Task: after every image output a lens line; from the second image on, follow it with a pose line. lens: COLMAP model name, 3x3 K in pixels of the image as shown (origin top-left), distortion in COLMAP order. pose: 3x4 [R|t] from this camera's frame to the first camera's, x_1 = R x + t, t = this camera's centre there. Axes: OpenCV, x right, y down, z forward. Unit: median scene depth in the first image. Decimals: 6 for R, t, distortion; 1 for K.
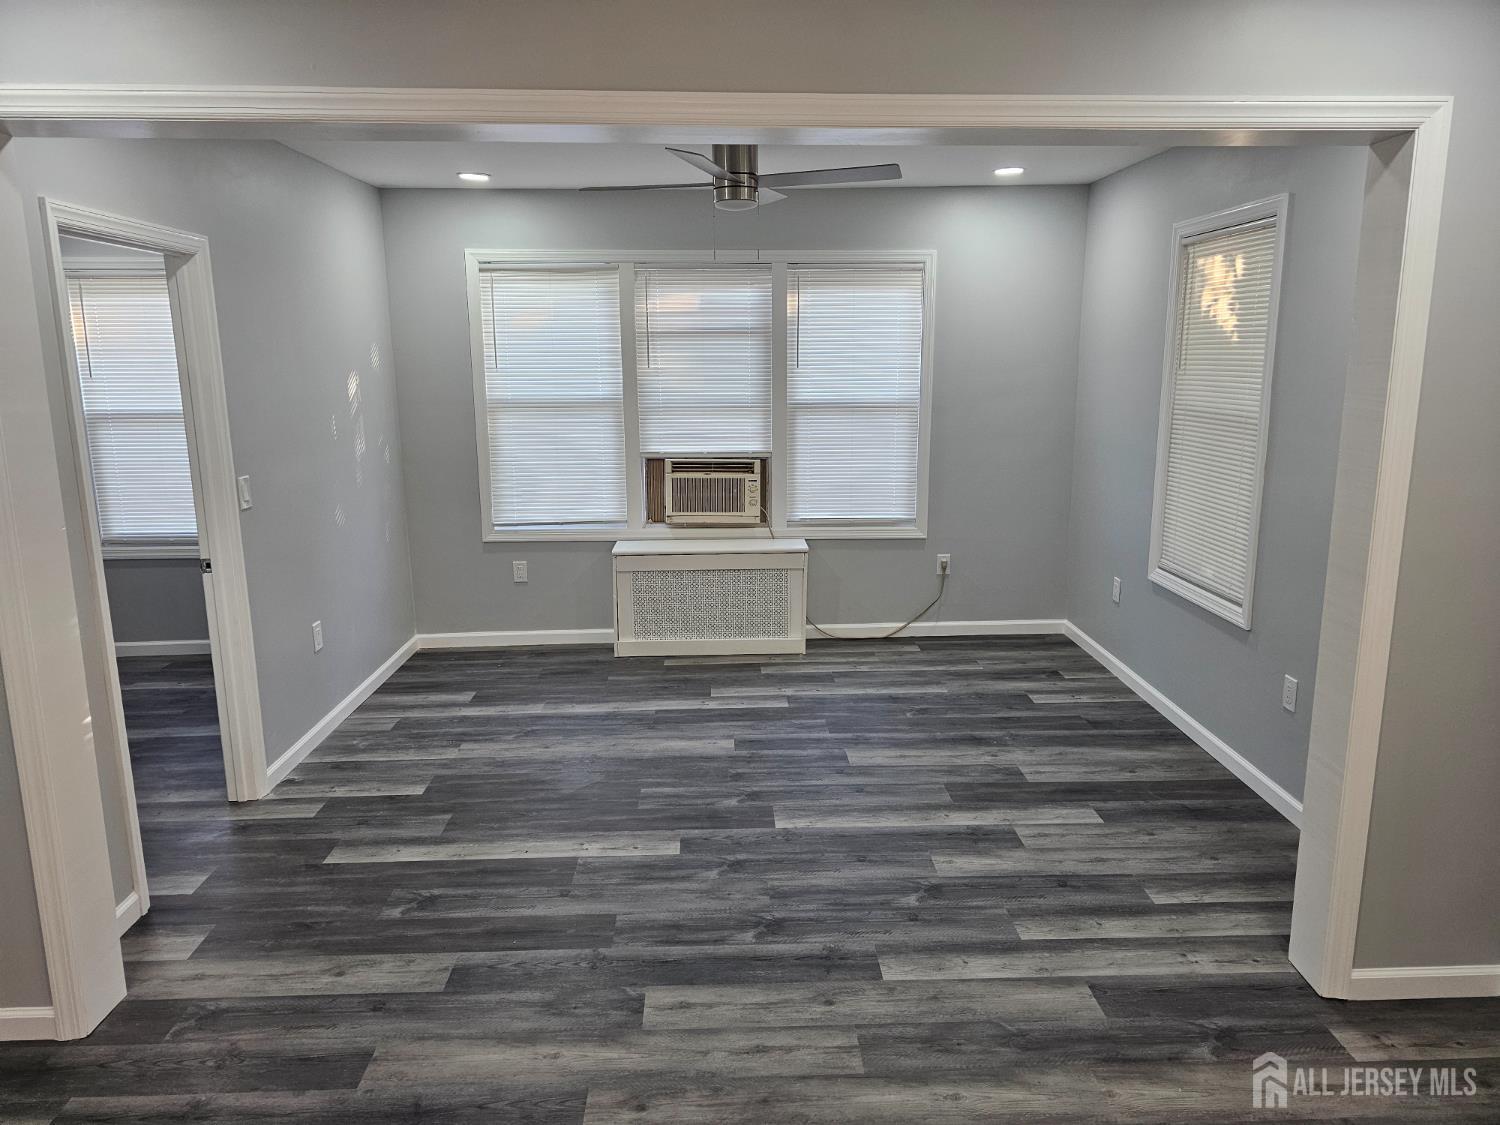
lens RADIAL K [[1008.2, 0, 750.3], [0, 1008.2, 559.7], [0, 0, 1]] dist [0.007966, 0.001467]
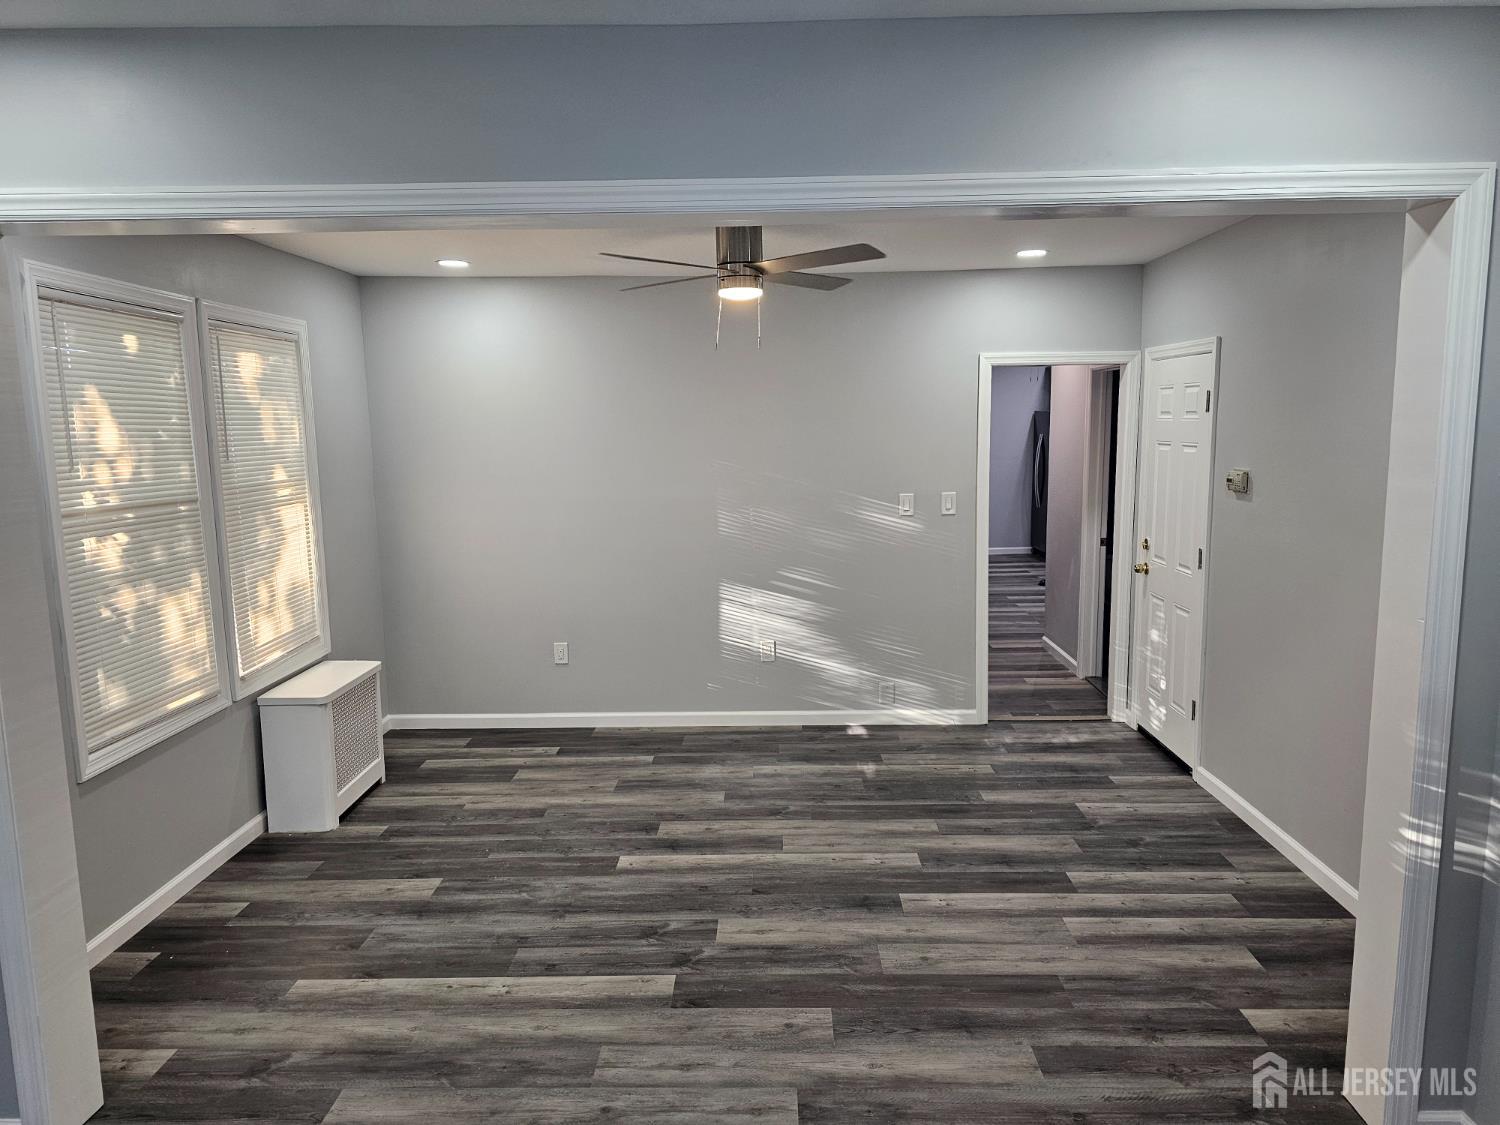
lens RADIAL K [[1008.2, 0, 753.2], [0, 1008.2, 561.2], [0, 0, 1]] dist [0.007966, 0.001467]
pose [[-0.998512, 0.009369, 0.053729, -0.126622], [0.027087, 0.940234, 0.339451, -0.401308], [-0.047338, 0.340401, -0.939088, 1.839533]]
